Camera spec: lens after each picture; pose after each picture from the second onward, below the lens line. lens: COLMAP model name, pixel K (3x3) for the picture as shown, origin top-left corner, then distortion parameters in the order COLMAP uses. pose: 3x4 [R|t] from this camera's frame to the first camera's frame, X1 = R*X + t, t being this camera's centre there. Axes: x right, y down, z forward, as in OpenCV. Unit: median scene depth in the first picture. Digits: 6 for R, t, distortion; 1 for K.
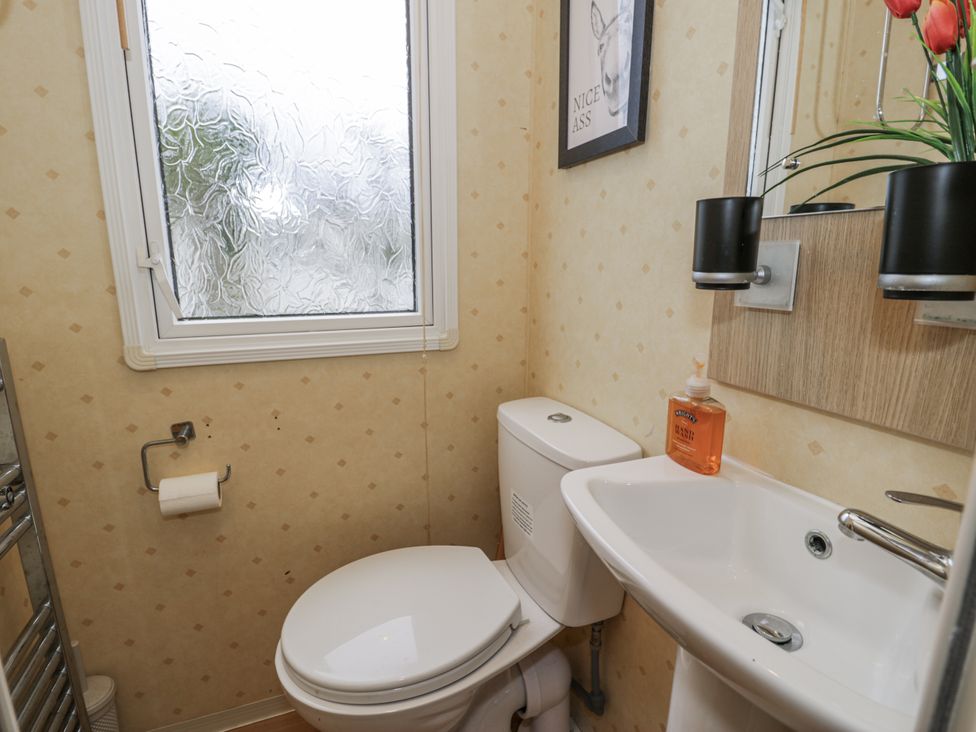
lens RADIAL K [[507.2, 0, 485.9], [0, 507.2, 364.6], [0, 0, 1]] dist [0.000681, -0.013887]
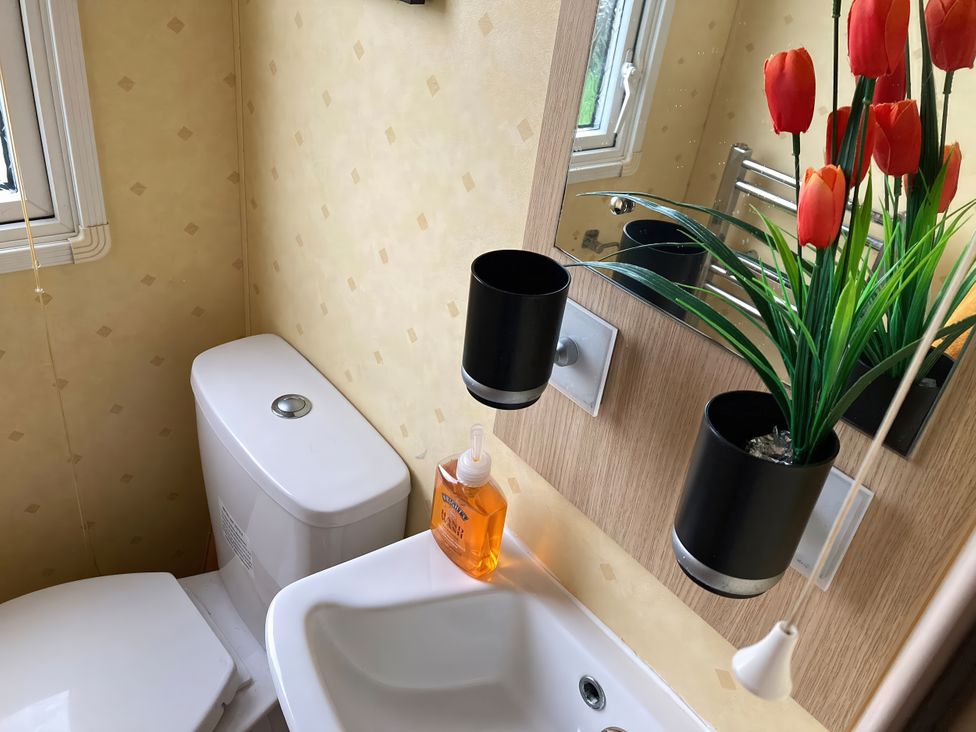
lens RADIAL K [[791.8, 0, 488.0], [0, 791.8, 366.0], [0, 0, 1]] dist [0.042851, -0.014827]
pose [[0.948874, -0.052596, 0.311242, 0.078182], [-0.062616, 0.935062, 0.348911, -0.336992], [-0.309382, -0.350561, 0.883962, 0.067099]]
